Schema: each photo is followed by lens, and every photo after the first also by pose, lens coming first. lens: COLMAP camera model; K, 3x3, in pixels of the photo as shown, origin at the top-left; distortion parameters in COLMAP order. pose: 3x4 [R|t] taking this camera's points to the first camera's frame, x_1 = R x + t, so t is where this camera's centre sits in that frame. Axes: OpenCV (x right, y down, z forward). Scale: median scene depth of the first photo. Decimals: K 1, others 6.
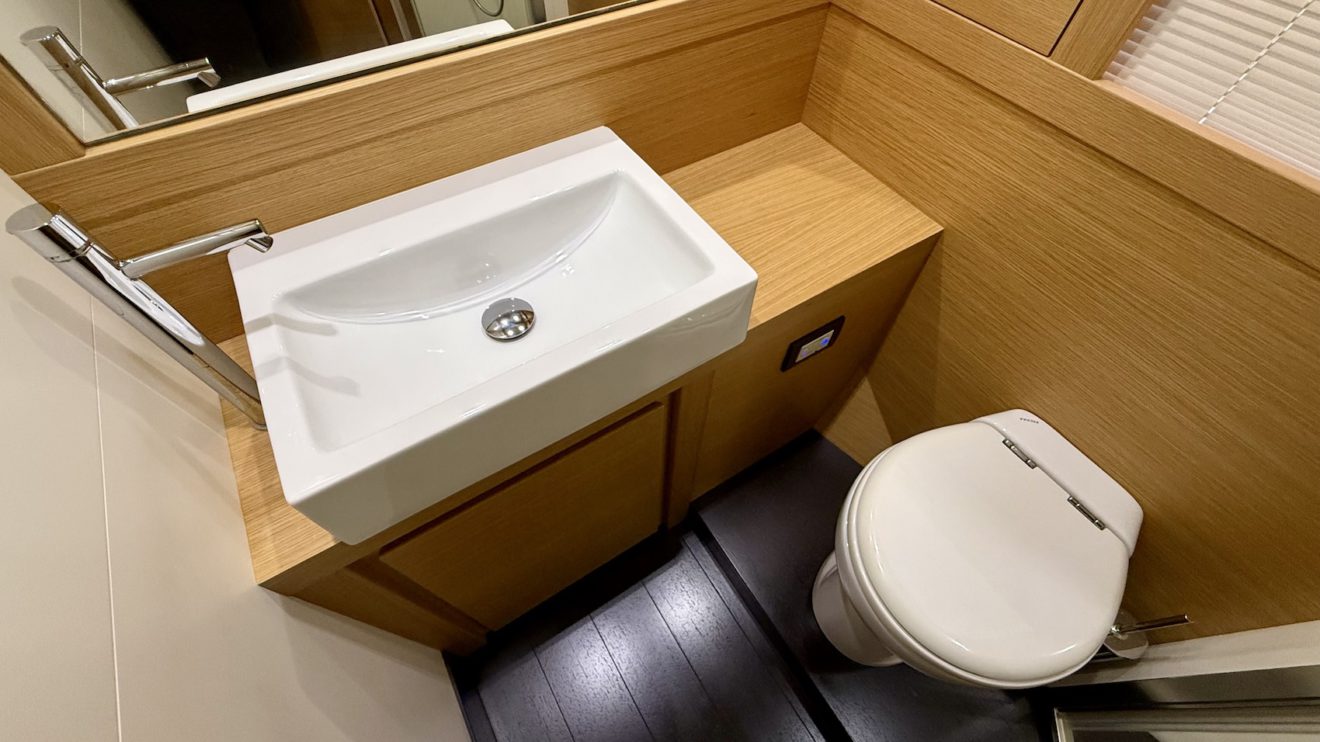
lens RADIAL K [[526.2, 0, 662.9], [0, 526.2, 381.7], [0, 0, 1]] dist [0.002172, -0.000630]
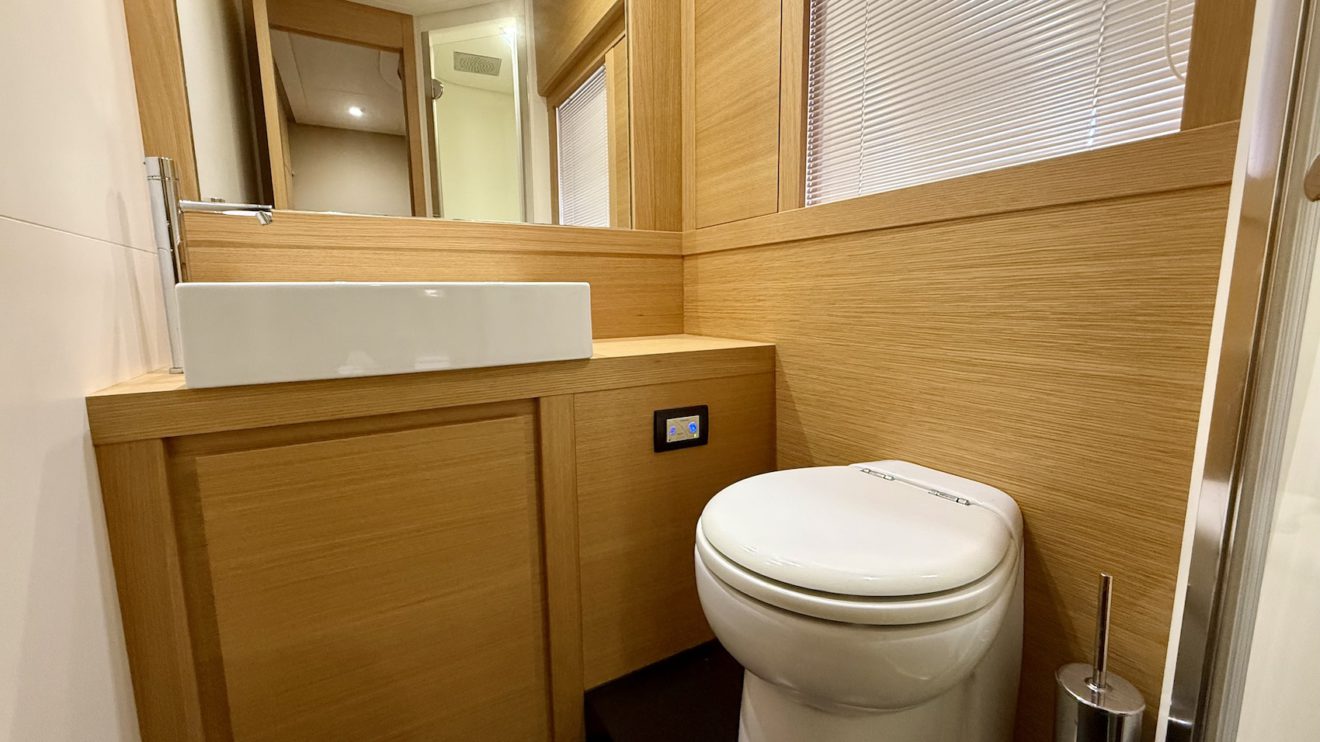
lens RADIAL K [[526.2, 0, 661.0], [0, 526.2, 373.6], [0, 0, 1]] dist [0.002172, -0.000630]
pose [[0.998803, -0.023072, -0.043131, 0.361855], [-0.016462, 0.671783, -0.740565, 0.845939], [0.046061, 0.740389, 0.670599, 0.202897]]
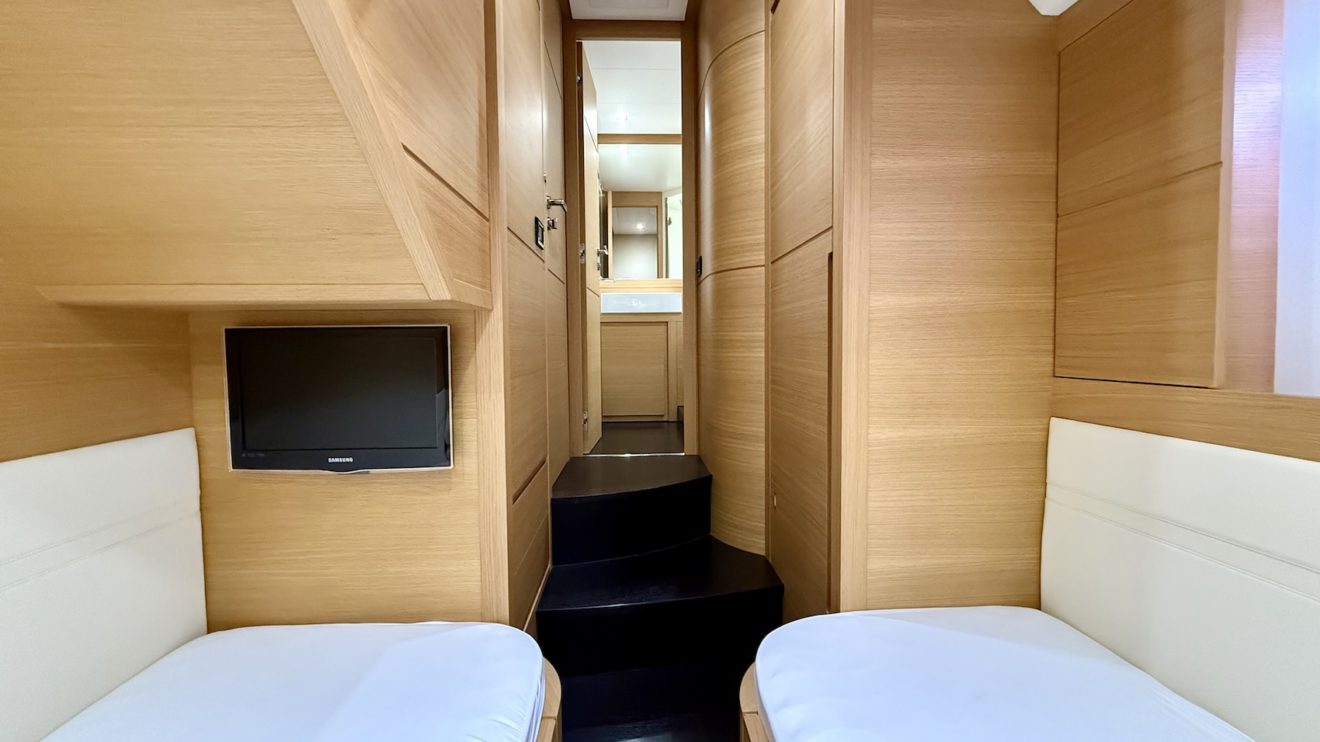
lens RADIAL K [[526.2, 0, 658.2], [0, 526.2, 368.9], [0, 0, 1]] dist [0.002172, -0.000630]
pose [[0.868711, 0.005933, -0.495285, 2.247717], [-0.403042, 0.589711, -0.699856, 3.523280], [0.287923, 0.807593, 0.514679, -1.043661]]
